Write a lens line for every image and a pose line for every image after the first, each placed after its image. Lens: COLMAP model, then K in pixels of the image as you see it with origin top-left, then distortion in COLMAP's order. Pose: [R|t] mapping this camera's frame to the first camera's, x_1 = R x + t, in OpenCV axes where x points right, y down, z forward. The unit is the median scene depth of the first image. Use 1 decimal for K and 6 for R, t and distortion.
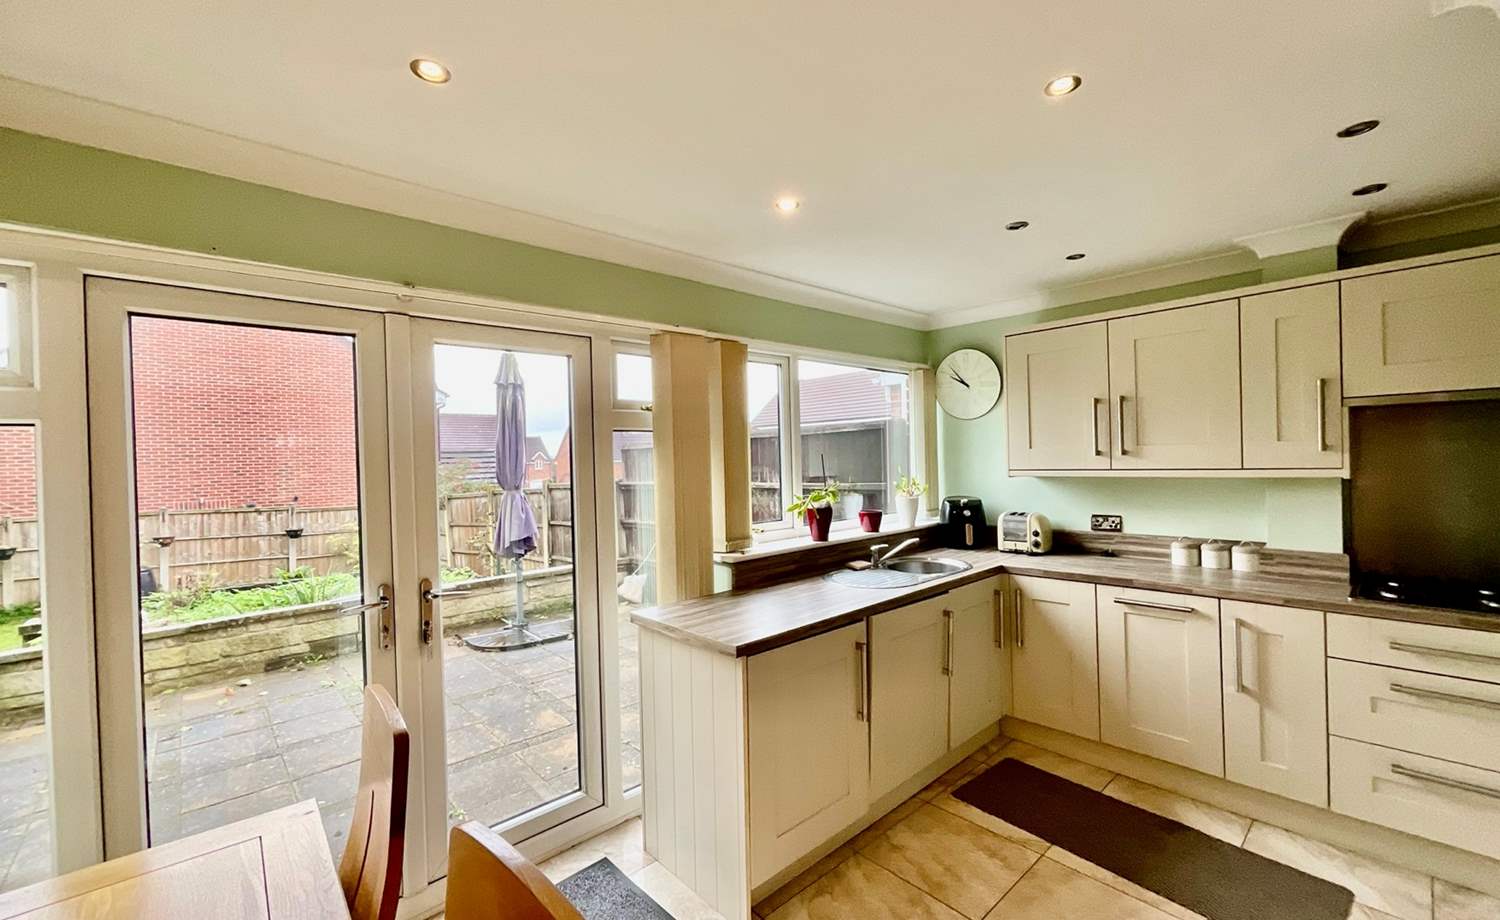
lens RADIAL K [[609.0, 0, 751.3], [0, 609.0, 462.6], [0, 0, 1]] dist [0.002896, -0.001252]
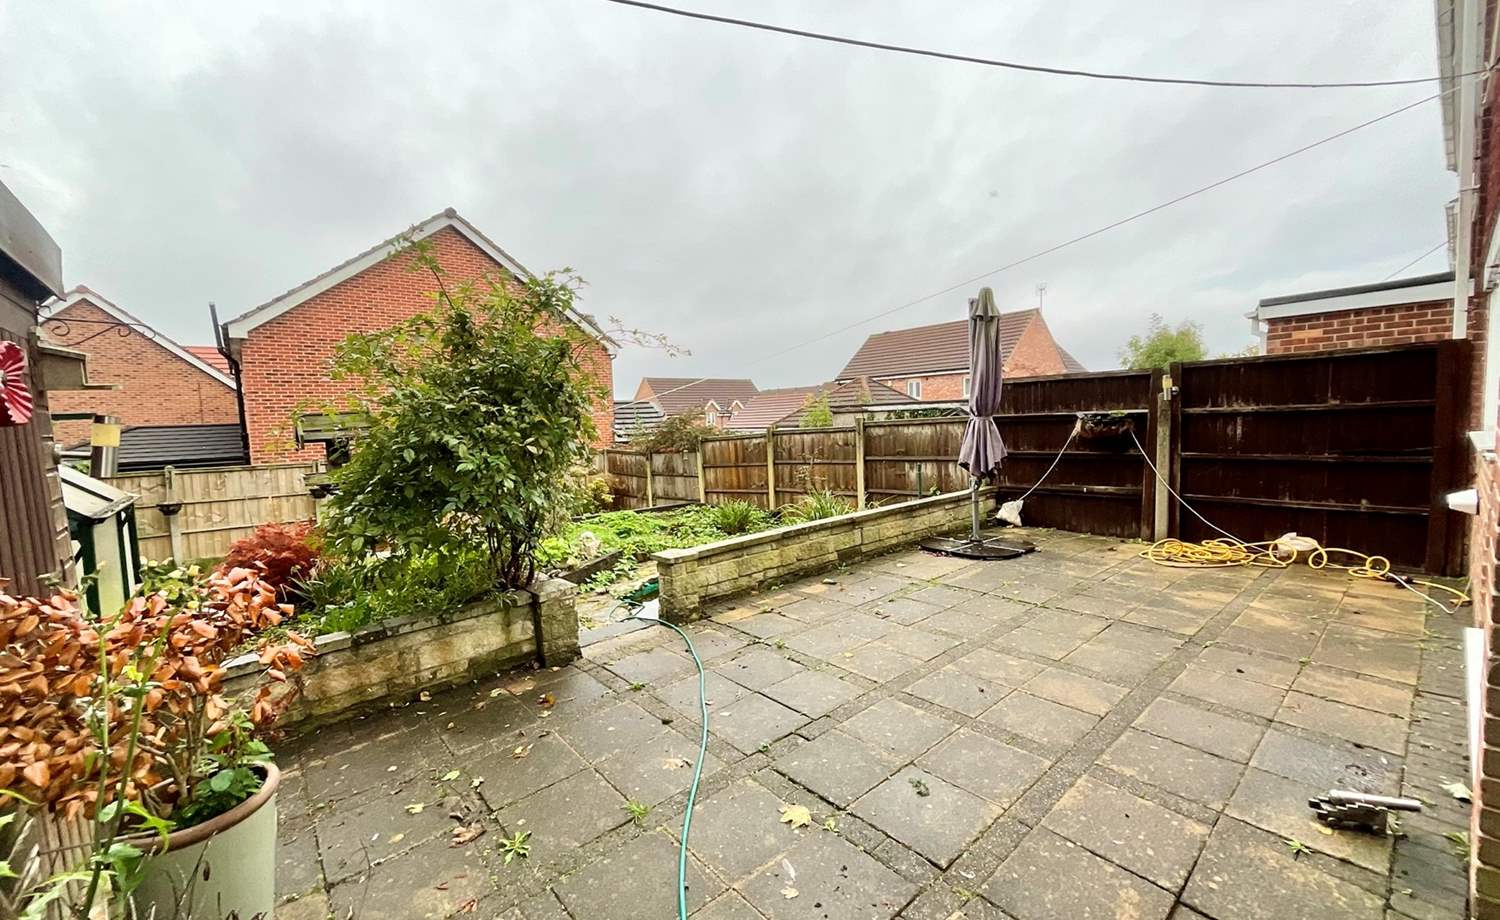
lens RADIAL K [[609.0, 0, 746.2], [0, 609.0, 467.8], [0, 0, 1]] dist [0.002896, -0.001252]
pose [[0.999582, -0.006388, -0.028212, -0.672583], [0.008511, 0.997087, 0.075794, 0.043499], [0.027646, -0.076002, 0.996724, -0.085994]]
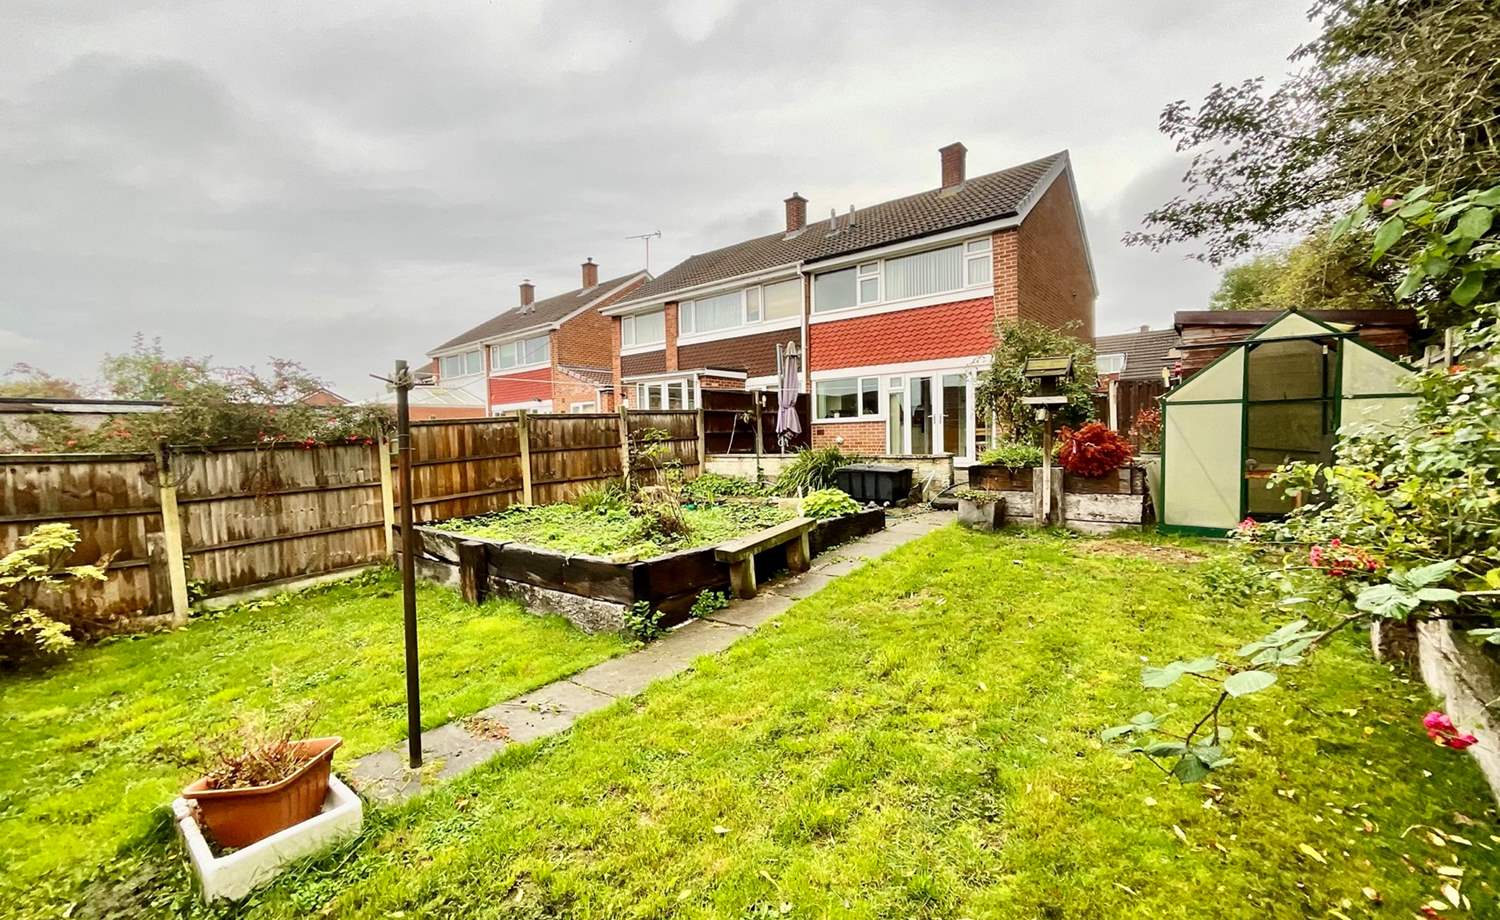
lens RADIAL K [[609.0, 0, 745.6], [0, 609.0, 465.9], [0, 0, 1]] dist [0.002896, -0.001252]
pose [[-0.134377, -0.016824, 0.990787, -2.038430], [0.031205, 0.999288, 0.021201, 0.167047], [-0.990439, 0.033767, -0.133757, 1.189731]]
